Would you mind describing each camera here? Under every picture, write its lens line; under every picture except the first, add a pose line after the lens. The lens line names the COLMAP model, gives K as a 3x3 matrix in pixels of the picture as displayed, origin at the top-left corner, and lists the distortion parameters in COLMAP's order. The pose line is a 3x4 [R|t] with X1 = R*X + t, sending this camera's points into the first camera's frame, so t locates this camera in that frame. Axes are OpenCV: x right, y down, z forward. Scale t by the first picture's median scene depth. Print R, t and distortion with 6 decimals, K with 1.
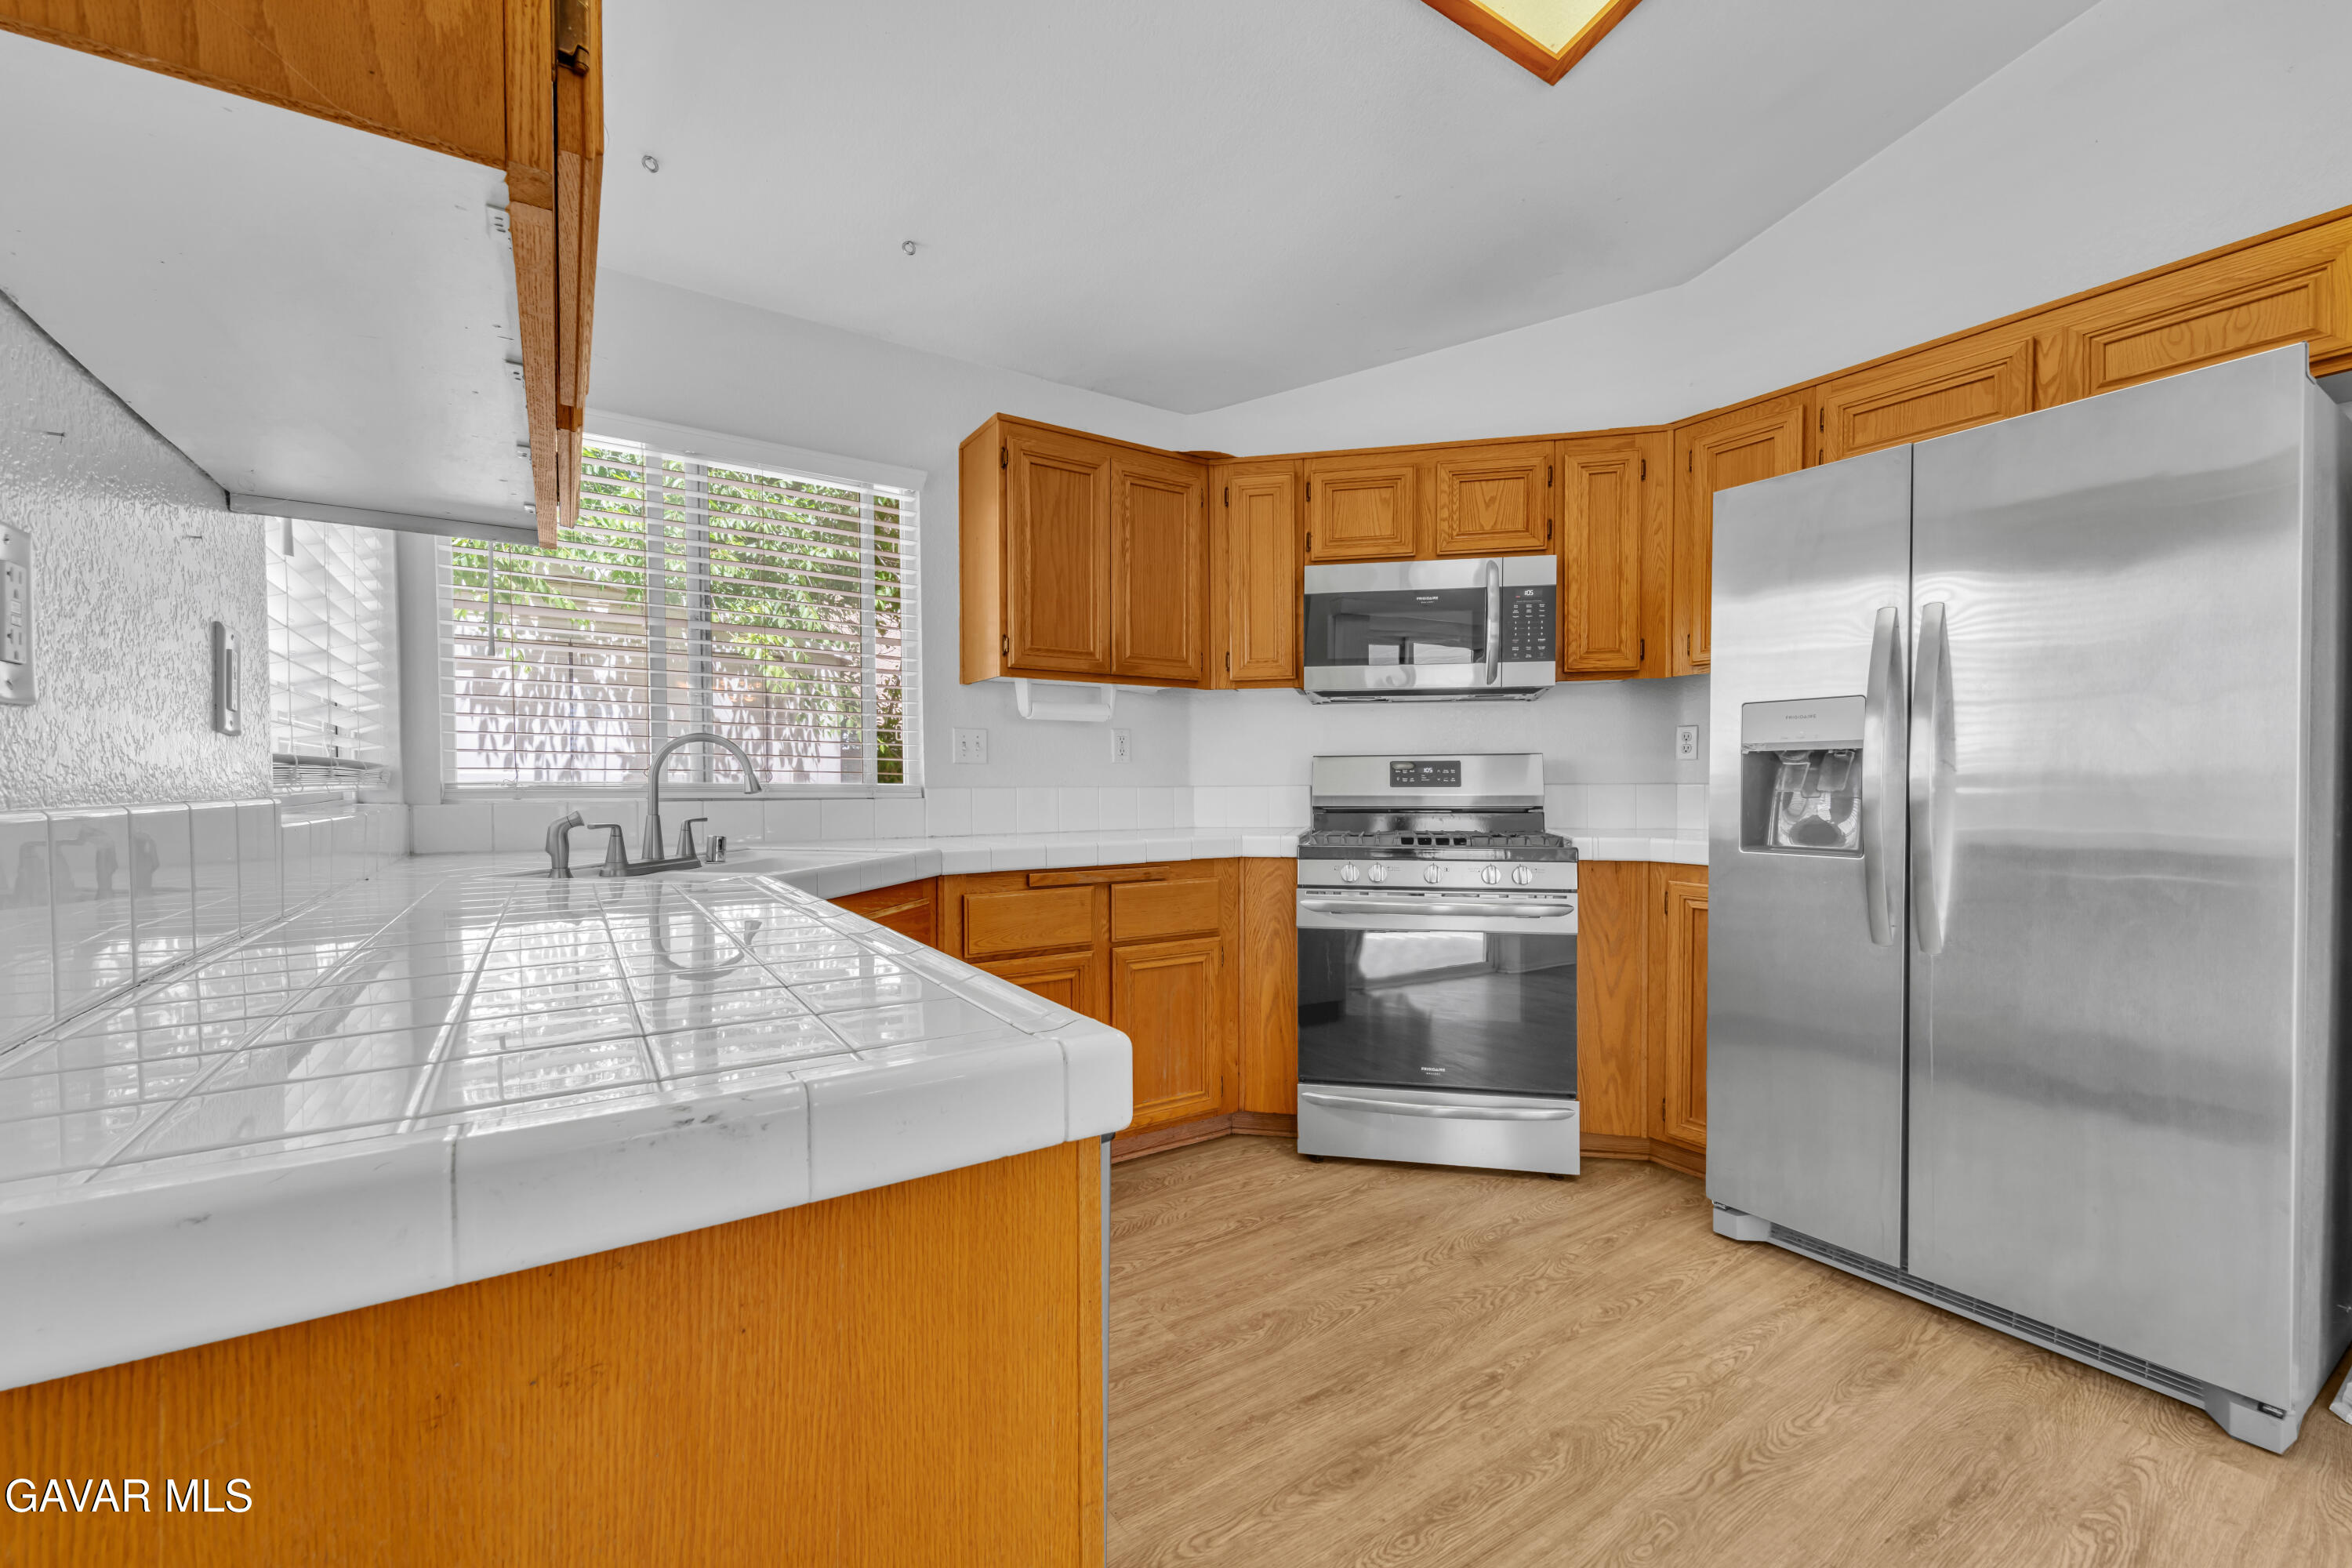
lens RADIAL K [[964.7, 0, 1206.9], [0, 964.7, 809.2], [0, 0, 1]] dist [0.002196, 0.000179]
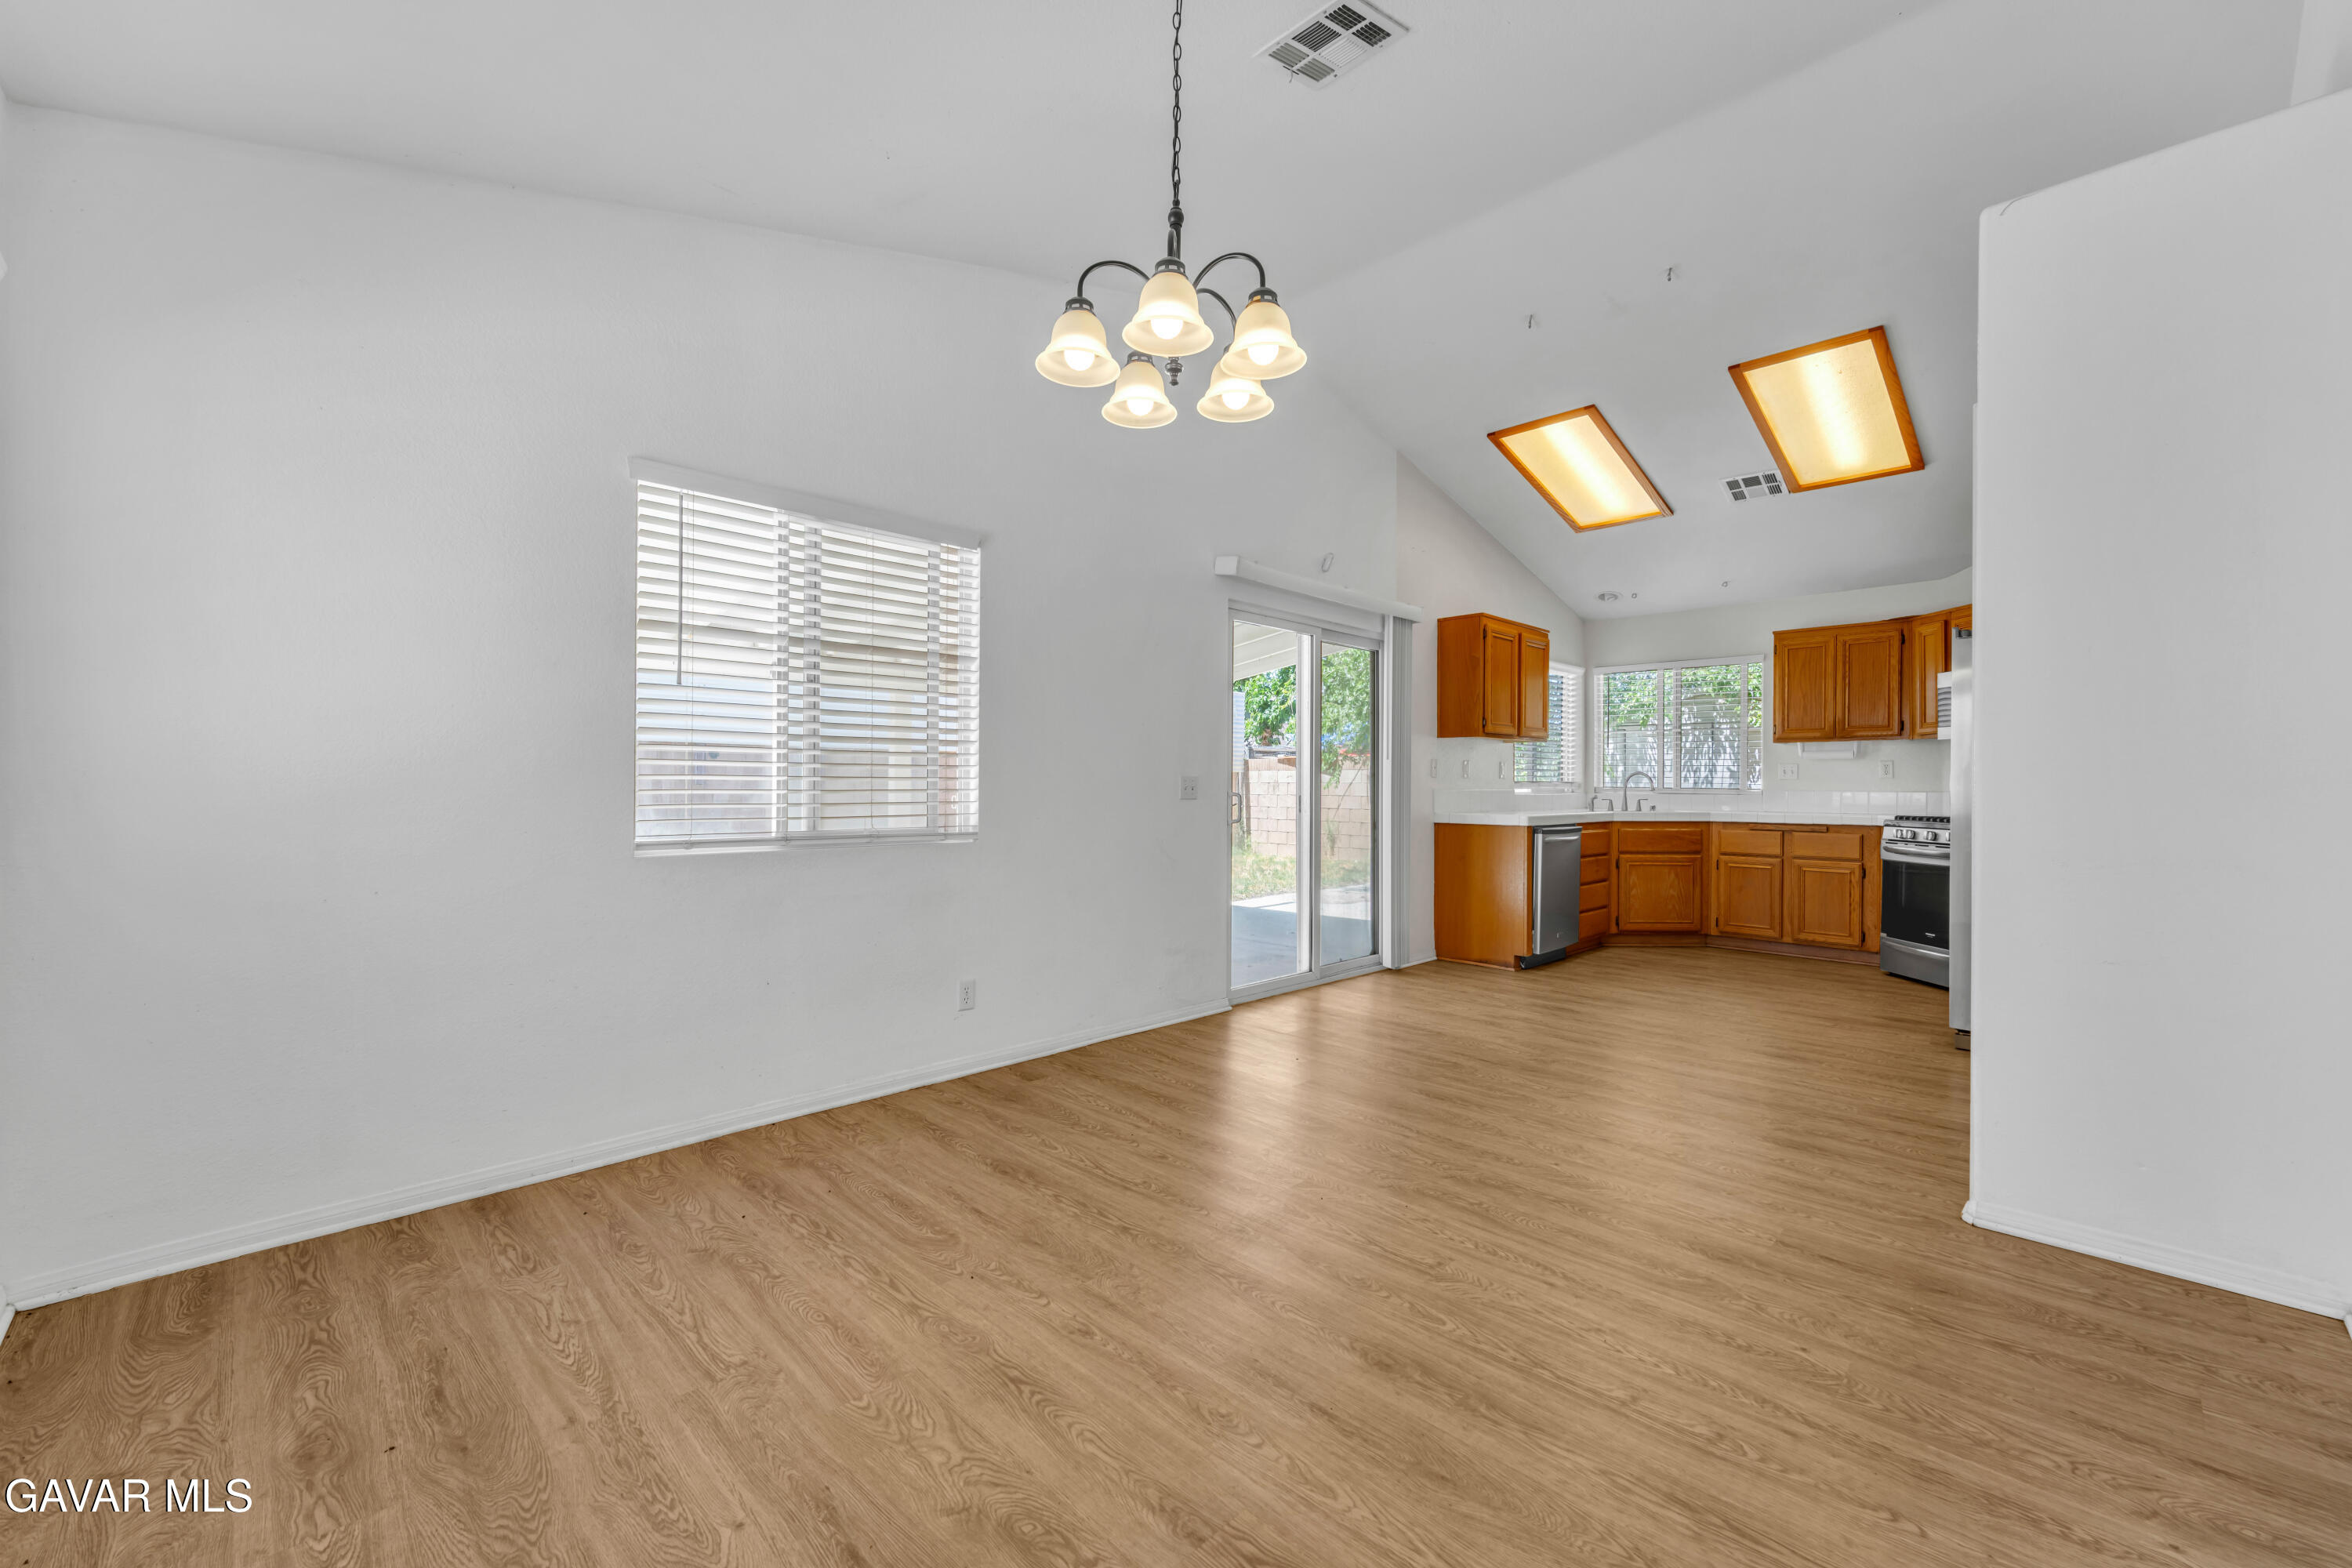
lens RADIAL K [[948.6, 0, 1192.8], [0, 948.6, 764.6], [0, 0, 1]] dist [-0.001088, -0.000149]
pose [[0.202377, -0.017897, -0.979144, 1.764841], [-0.034254, 0.999092, -0.025341, 0.021841], [0.978708, 0.038668, 0.201580, -0.846548]]
